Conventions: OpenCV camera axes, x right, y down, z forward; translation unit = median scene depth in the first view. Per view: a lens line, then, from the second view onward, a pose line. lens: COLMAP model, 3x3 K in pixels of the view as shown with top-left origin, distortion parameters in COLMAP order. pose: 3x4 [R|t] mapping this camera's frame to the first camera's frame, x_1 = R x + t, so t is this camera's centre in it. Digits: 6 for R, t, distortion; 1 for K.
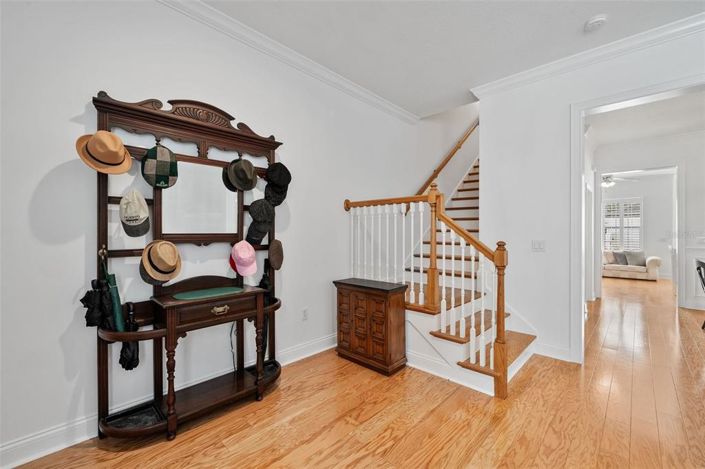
lens RADIAL K [[292.1, 0, 351.8], [0, 292.1, 233.2], [0, 0, 1]] dist [0.001791, 0.000291]
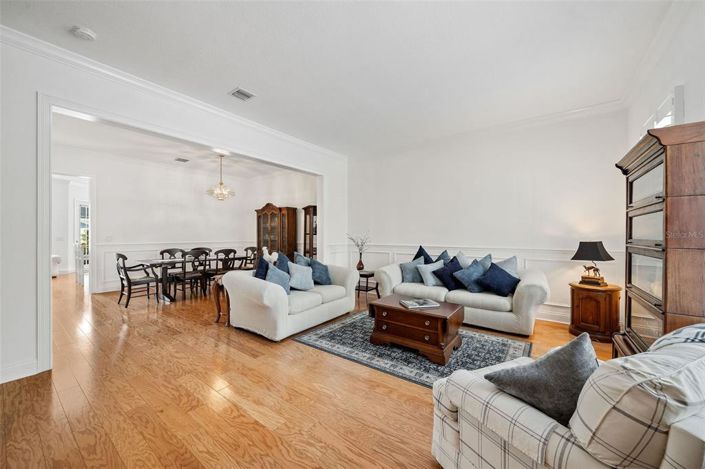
lens RADIAL K [[262.9, 0, 351.7], [0, 262.9, 234.7], [0, 0, 1]] dist [0.000058, -0.000004]
pose [[-0.136573, -0.003402, 0.990624, -0.244809], [0.000136, 0.999994, 0.003453, 0.005478], [-0.990630, 0.000606, -0.136571, 0.175572]]
